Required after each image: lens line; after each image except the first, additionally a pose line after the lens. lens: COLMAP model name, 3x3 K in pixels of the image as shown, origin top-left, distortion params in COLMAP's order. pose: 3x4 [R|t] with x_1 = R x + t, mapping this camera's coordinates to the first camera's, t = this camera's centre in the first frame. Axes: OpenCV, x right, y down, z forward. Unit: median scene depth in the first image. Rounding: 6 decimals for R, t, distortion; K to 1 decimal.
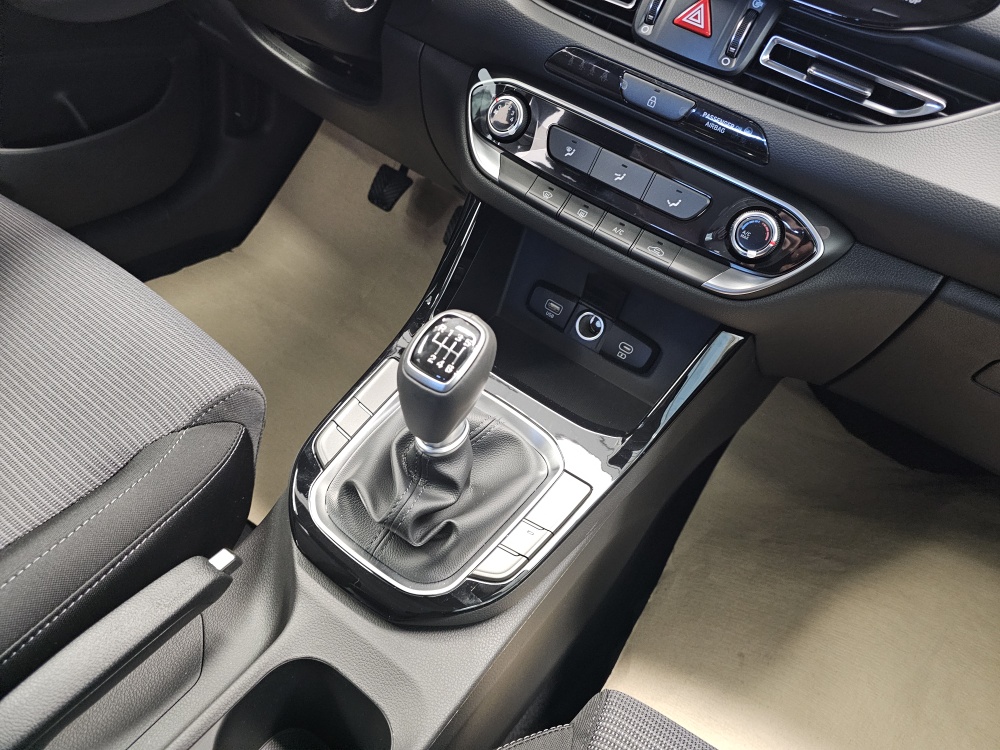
lens RADIAL K [[702.8, 0, 502.9], [0, 702.8, 363.7], [0, 0, 1]] dist [0.064069, -0.071707]
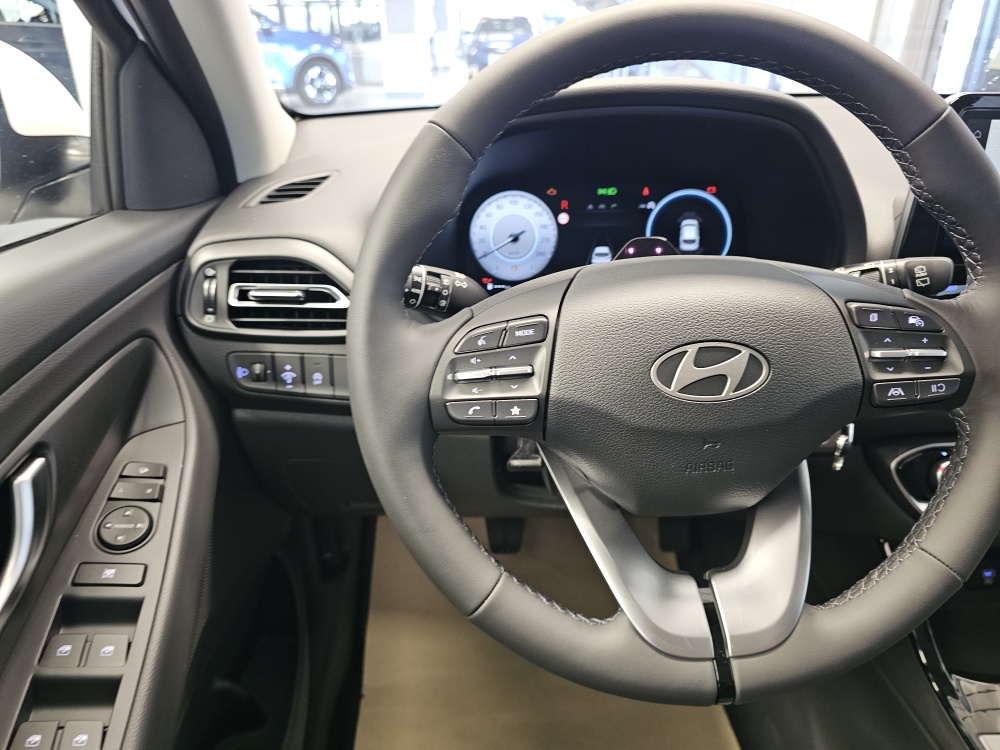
lens RADIAL K [[694.3, 0, 500.0], [0, 694.3, 375.0], [0, 0, 1]] dist [0.052035, -0.075087]
pose [[0.791960, -0.464336, 0.396473, -0.977813], [0.518402, 0.854427, -0.034840, -0.875684], [-0.322580, 0.233124, 0.917385, 0.211674]]
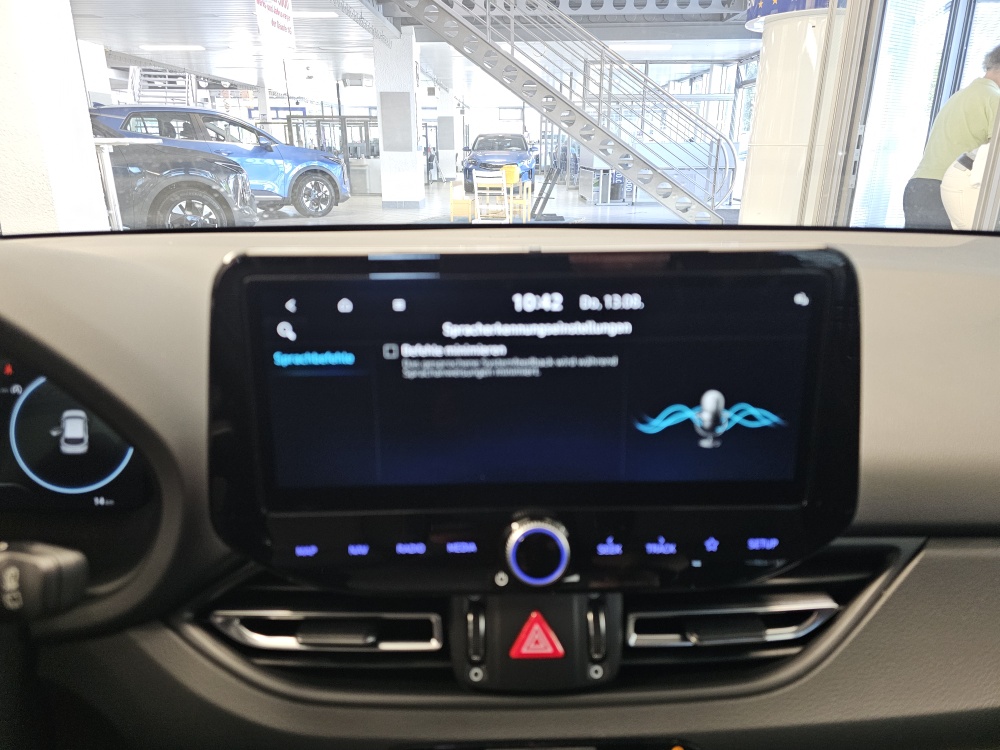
lens RADIAL K [[680.4, 0, 493.0], [0, 680.4, 373.2], [0, 0, 1]] dist [0.035034, -0.003510]
pose [[0.807357, -0.399065, 0.434652, 0.031177], [0.507236, 0.845728, -0.165696, -0.601412], [-0.301474, 0.354247, 0.885224, 0.259129]]
